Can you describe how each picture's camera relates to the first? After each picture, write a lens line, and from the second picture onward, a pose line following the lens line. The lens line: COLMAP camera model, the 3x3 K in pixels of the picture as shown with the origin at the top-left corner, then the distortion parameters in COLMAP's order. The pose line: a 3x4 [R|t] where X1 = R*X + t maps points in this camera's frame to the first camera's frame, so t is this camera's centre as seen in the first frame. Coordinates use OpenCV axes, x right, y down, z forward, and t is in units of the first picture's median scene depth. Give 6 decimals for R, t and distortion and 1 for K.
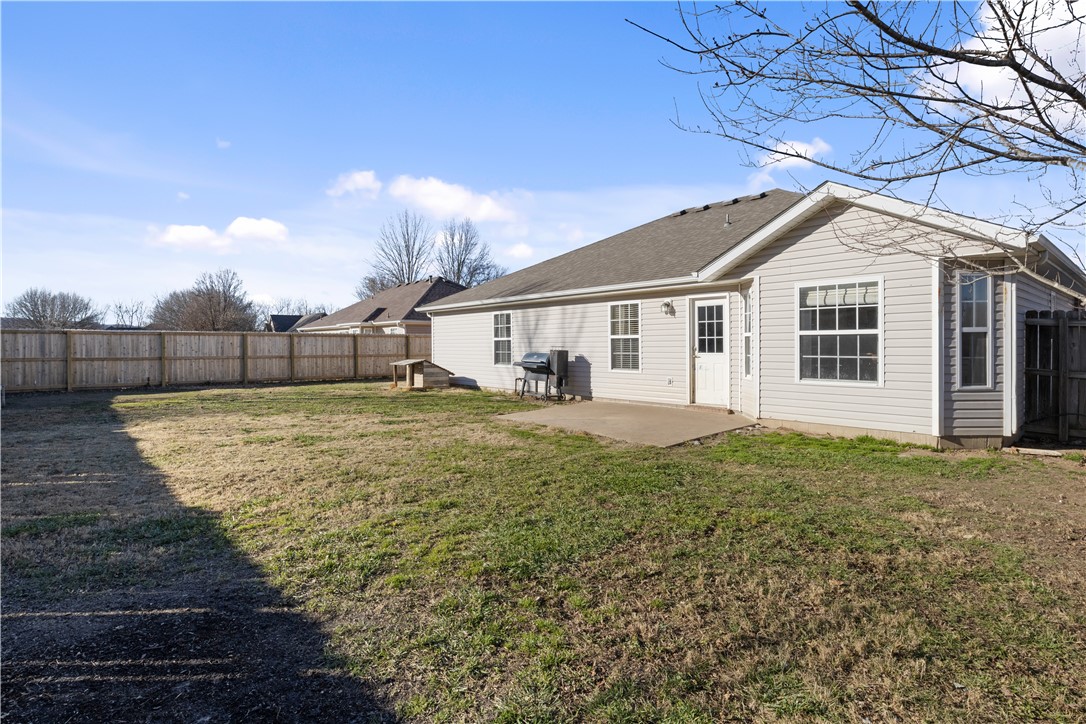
lens RADIAL K [[551.8, 0, 544.4], [0, 551.8, 345.6], [0, 0, 1]] dist [-0.001685, 0.001271]
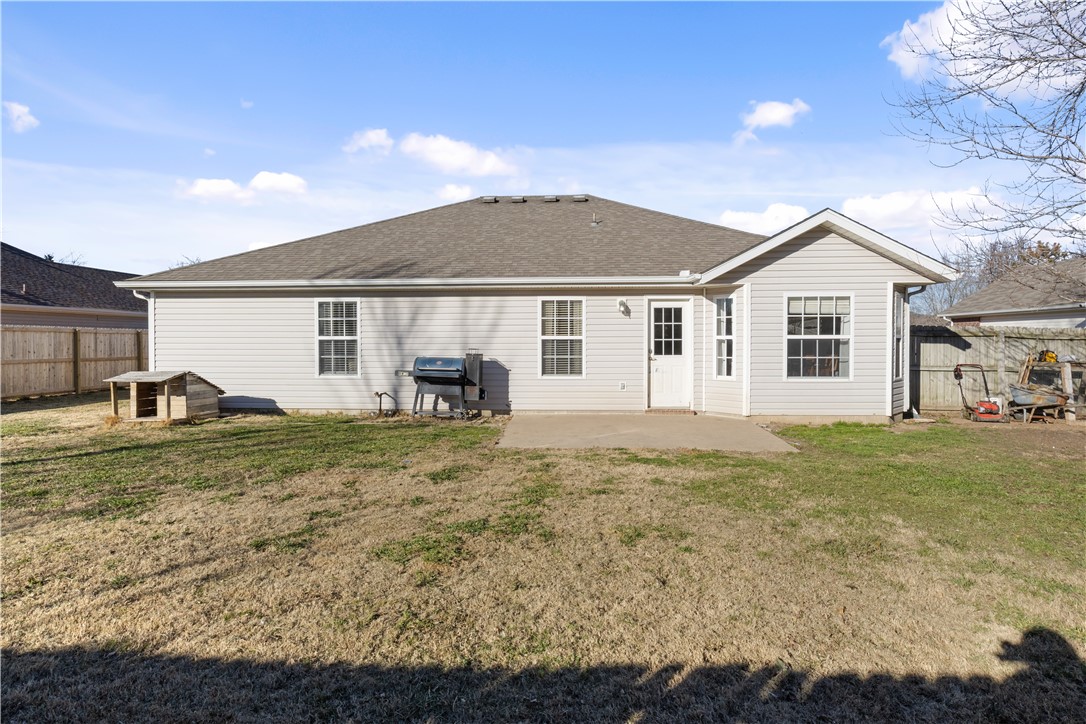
lens RADIAL K [[551.8, 0, 544.4], [0, 551.8, 345.6], [0, 0, 1]] dist [-0.001685, 0.001271]
pose [[0.690377, 0.006561, 0.723420, -0.557631], [-0.001356, 0.999969, -0.007775, 0.003792], [-0.723449, 0.004387, 0.690364, 0.464337]]
